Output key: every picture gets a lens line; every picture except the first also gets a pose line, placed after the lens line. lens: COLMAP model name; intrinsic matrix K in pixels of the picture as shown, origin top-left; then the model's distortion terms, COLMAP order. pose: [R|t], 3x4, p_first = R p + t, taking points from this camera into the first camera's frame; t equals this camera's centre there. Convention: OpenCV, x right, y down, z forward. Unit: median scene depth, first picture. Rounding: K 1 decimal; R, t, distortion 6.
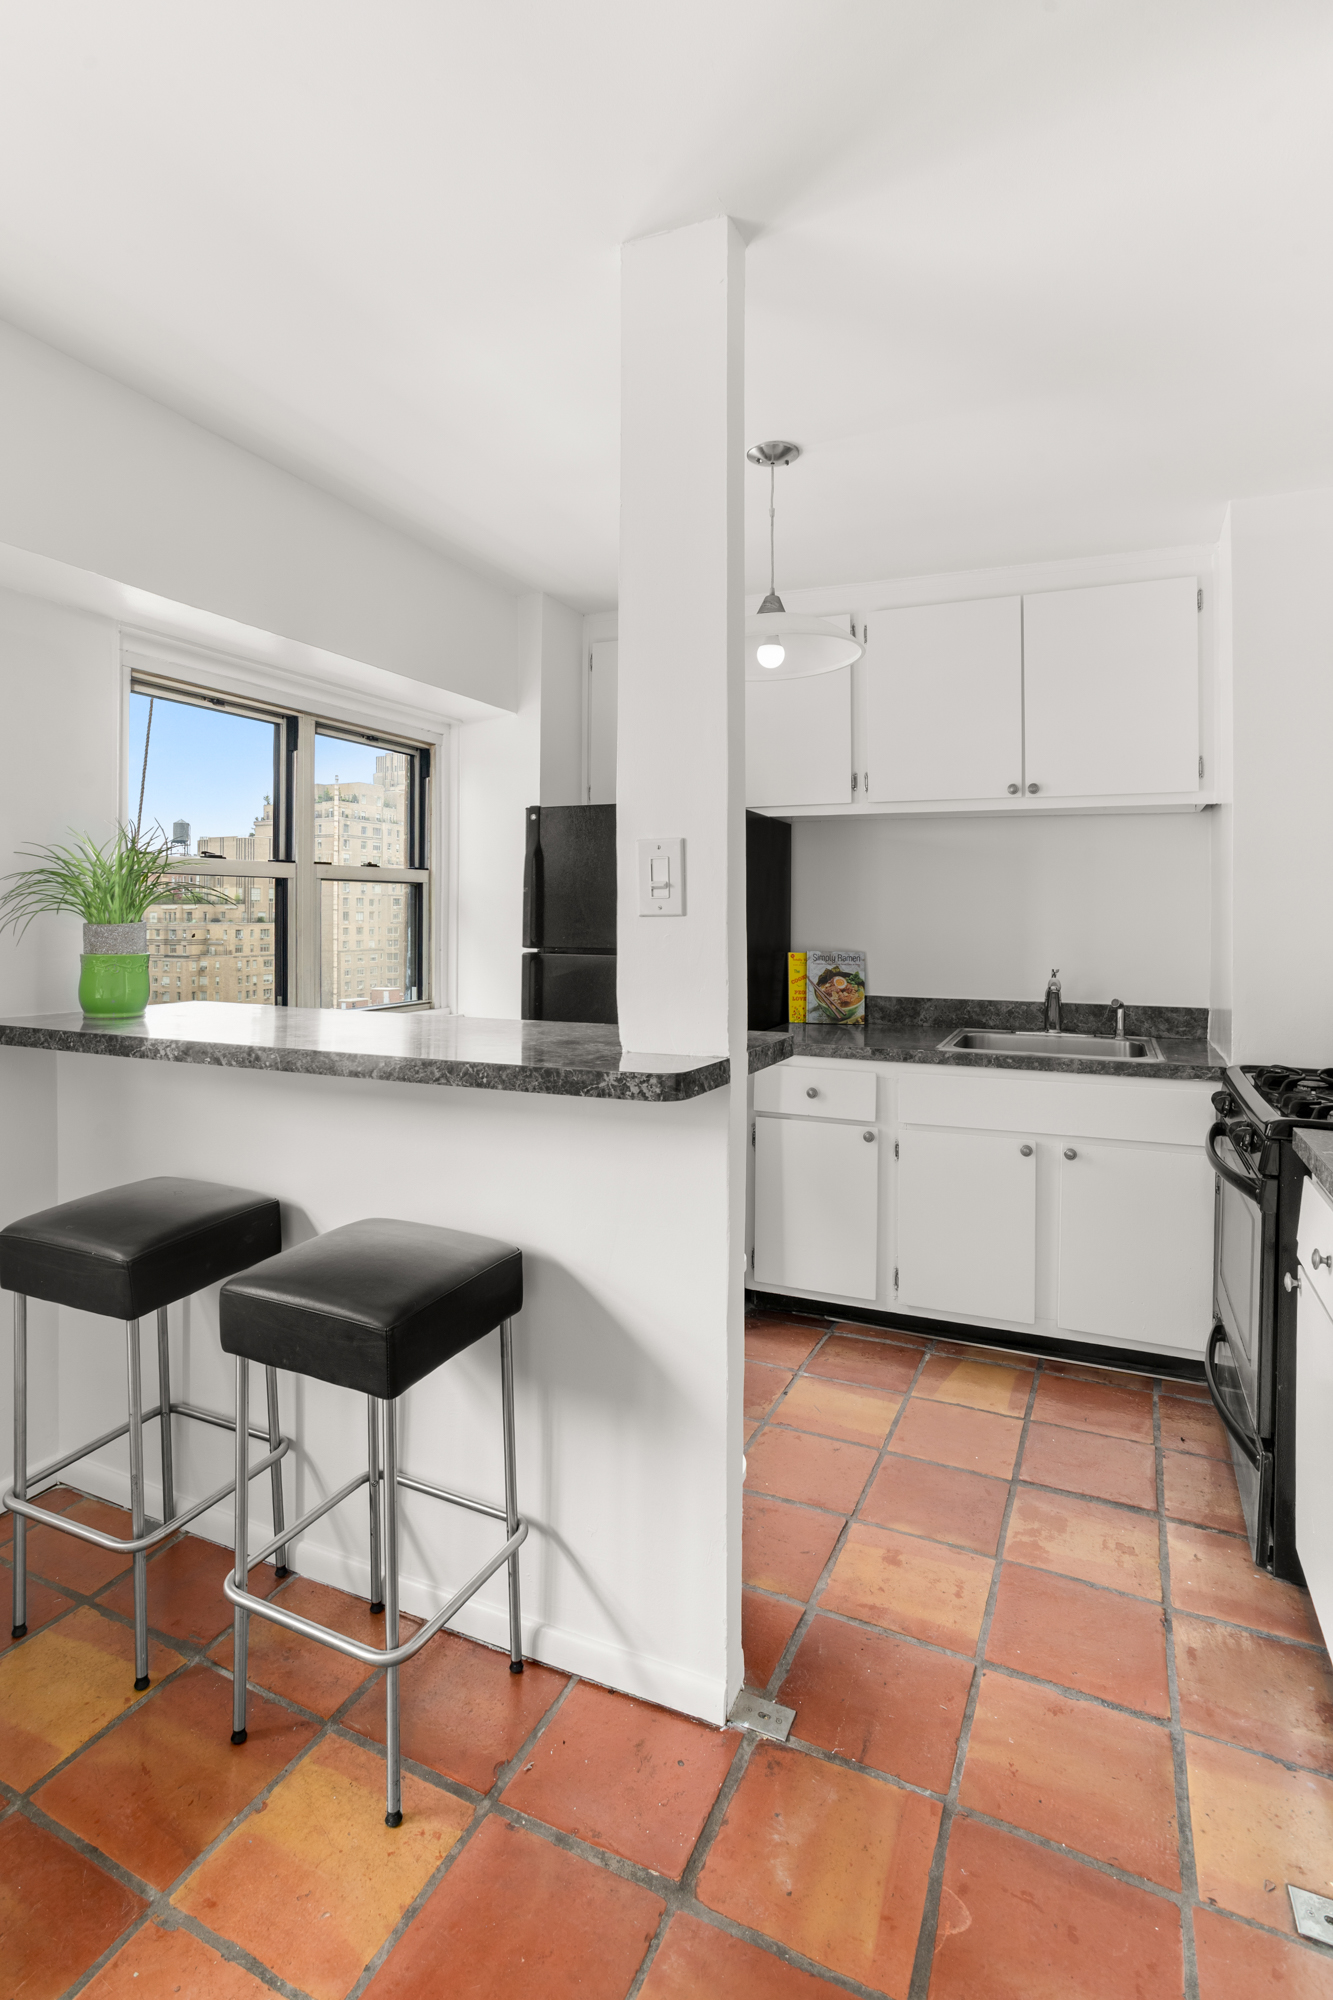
lens RADIAL K [[987.8, 0, 668.0], [0, 987.8, 912.4], [0, 0, 1]] dist [-0.043951, 0.018925]
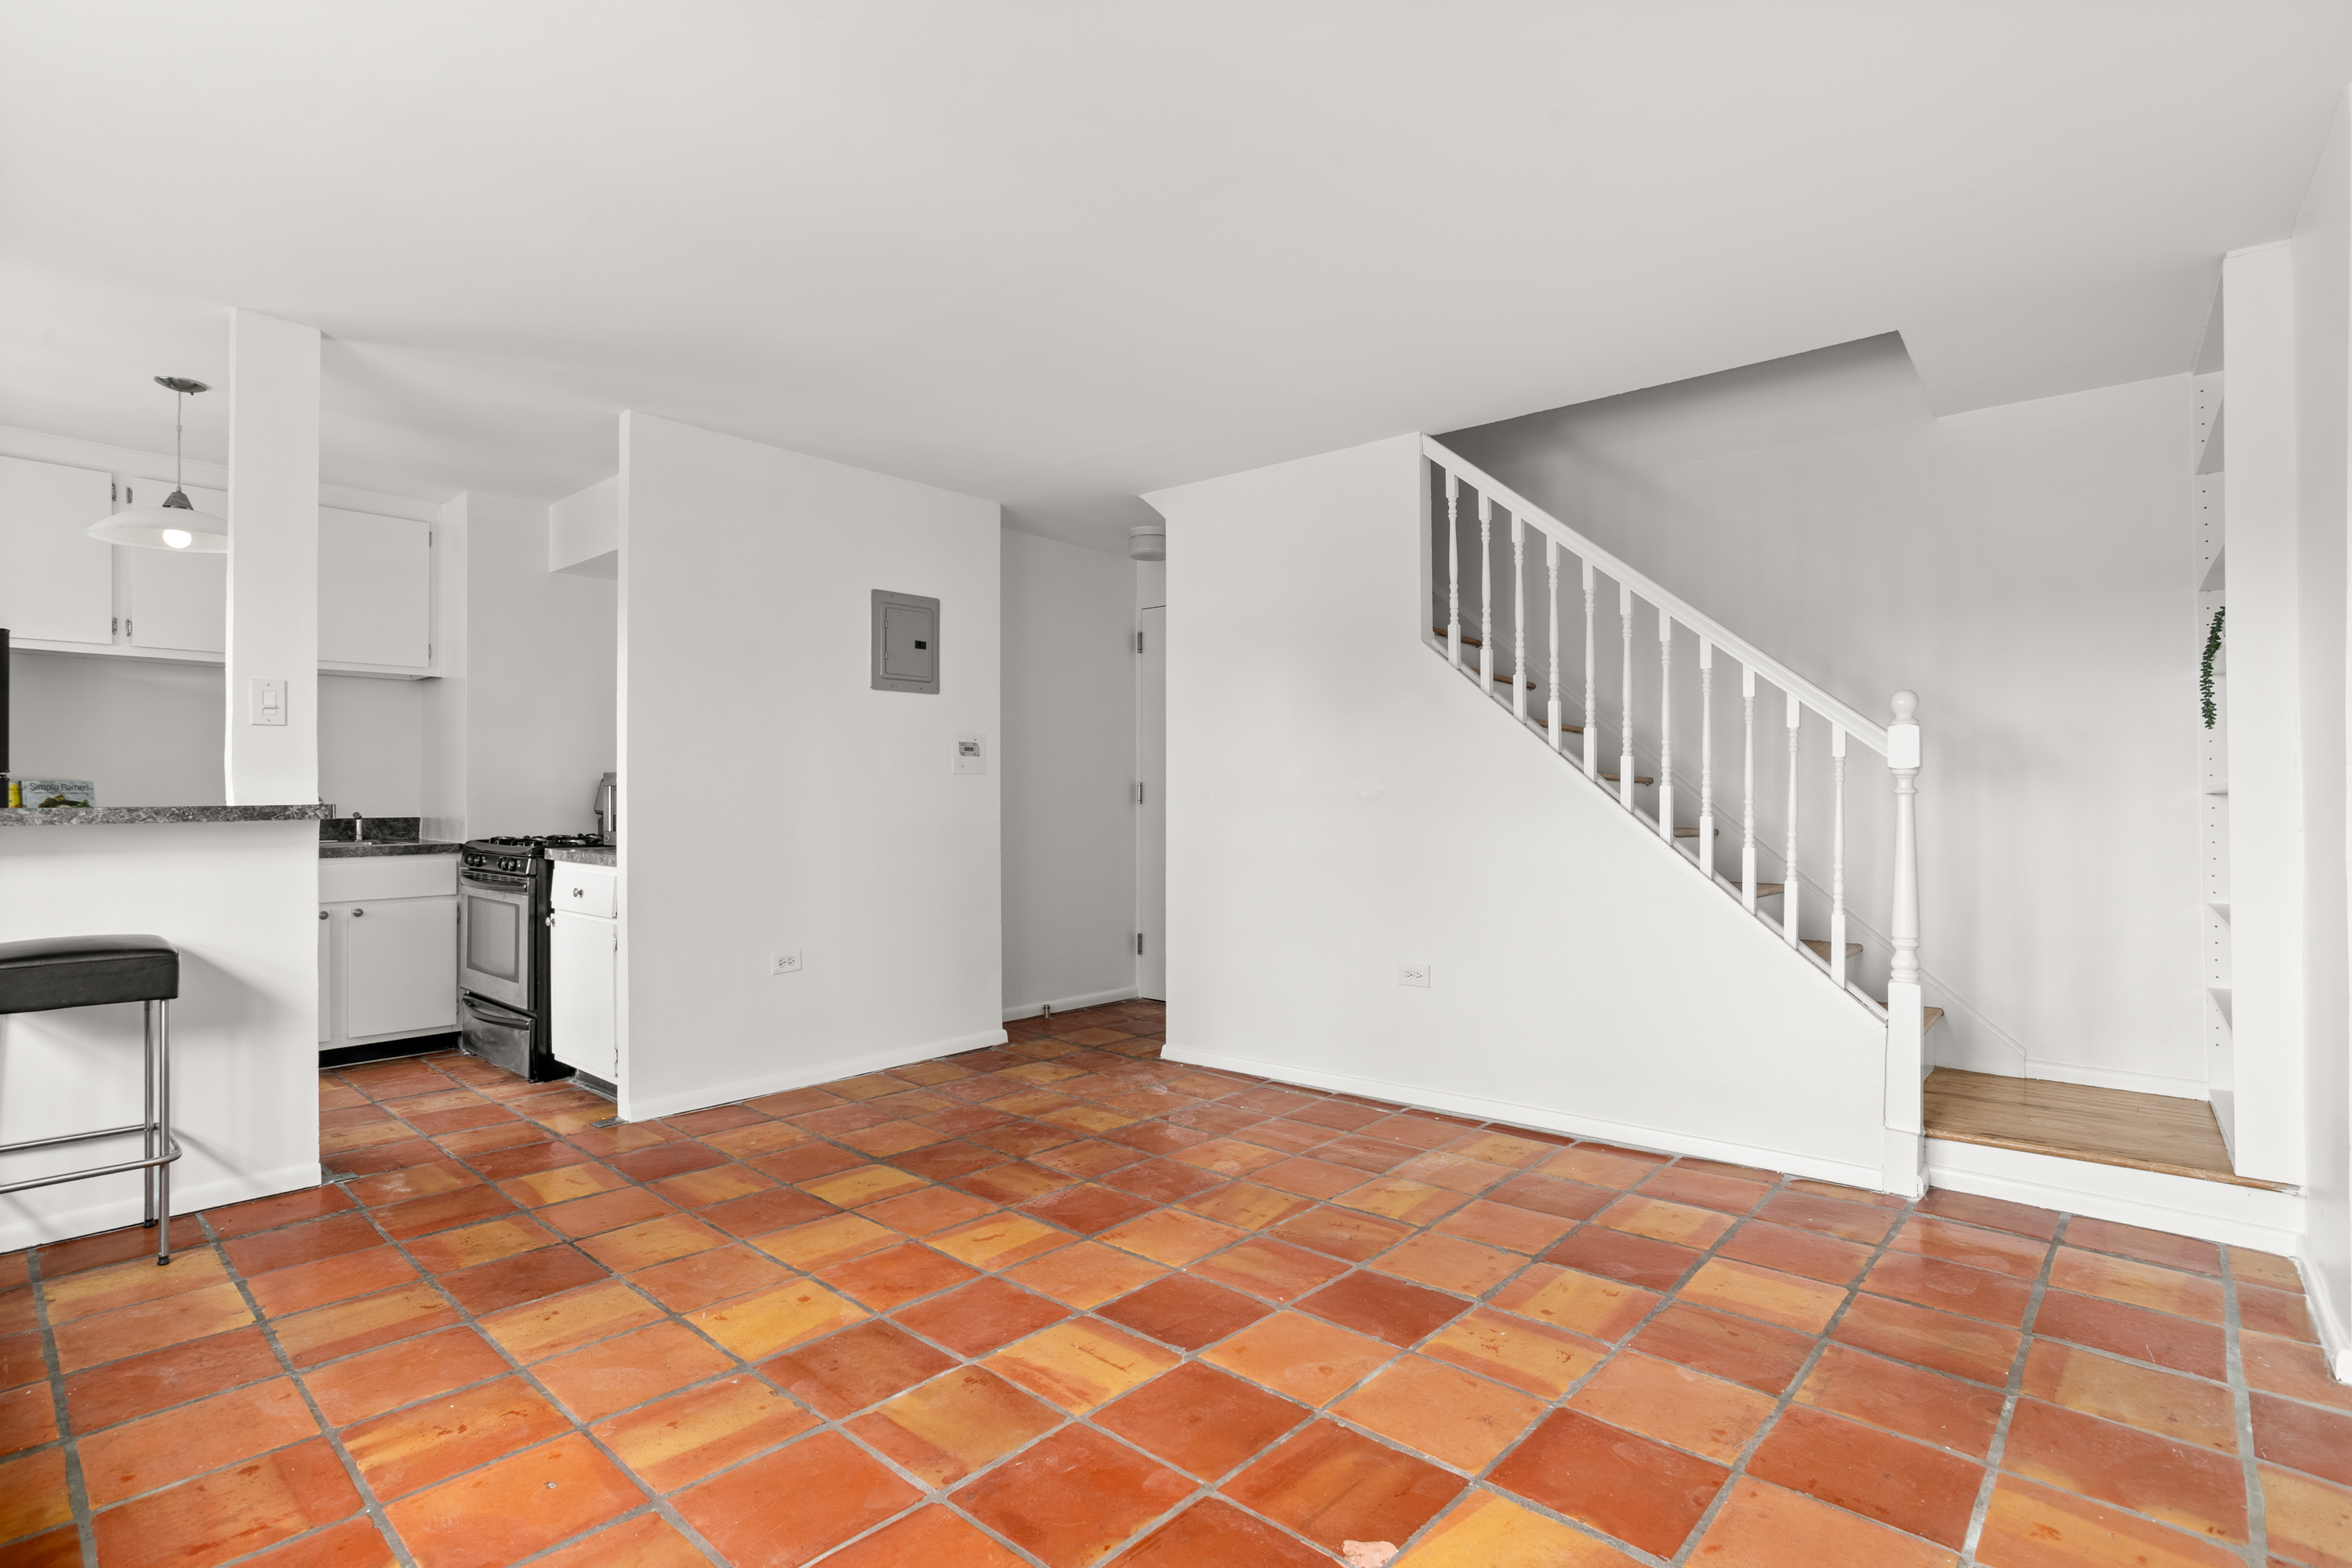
lens RADIAL K [[1161.6, 0, 1164.9], [0, 1161.6, 771.1], [0, 0, 1]] dist [-0.043951, 0.018925]
pose [[0.287857, 0.015344, 0.957550, -0.847221], [0.005538, 0.999828, -0.017687, 0.074631], [-0.957657, 0.010395, 0.287723, -0.612158]]
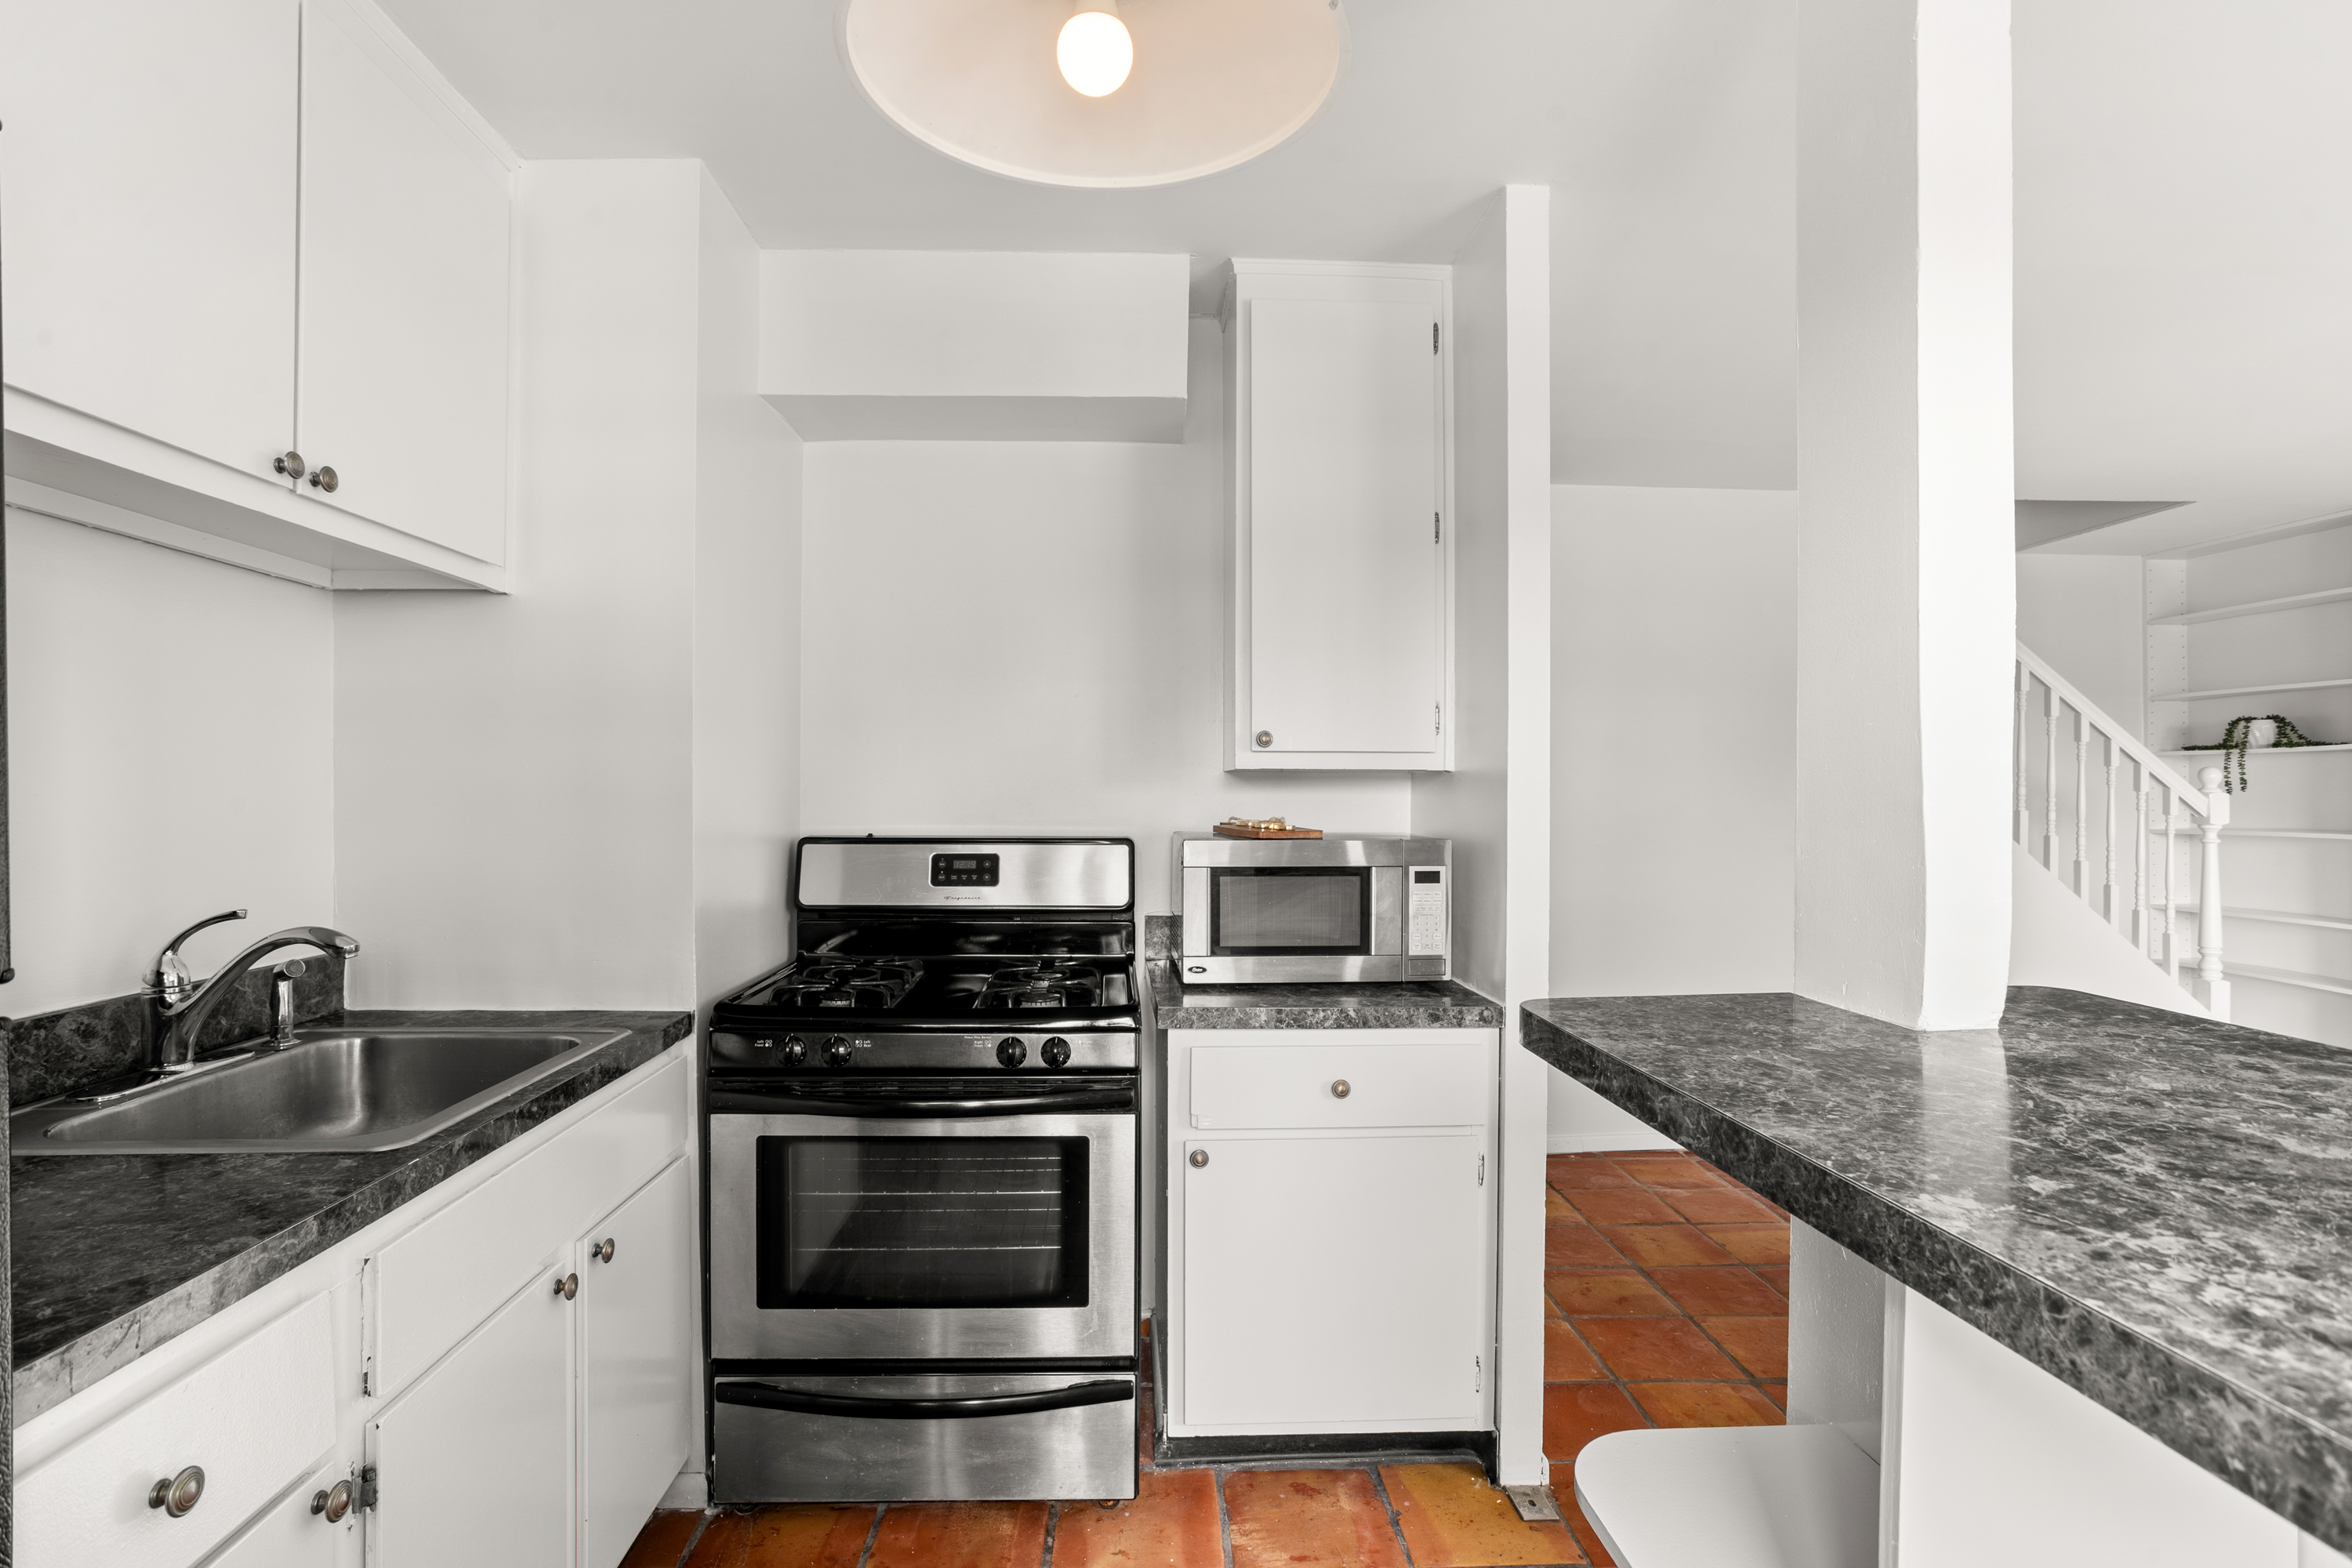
lens RADIAL K [[1161.6, 0, 1171.9], [0, 1161.6, 781.5], [0, 0, 1]] dist [-0.043951, 0.018925]
pose [[-0.461077, -0.000608, 0.887360, -0.256216], [-0.001402, 0.999999, -0.000044, 0.002465], [-0.887359, -0.001265, -0.461078, 1.026273]]
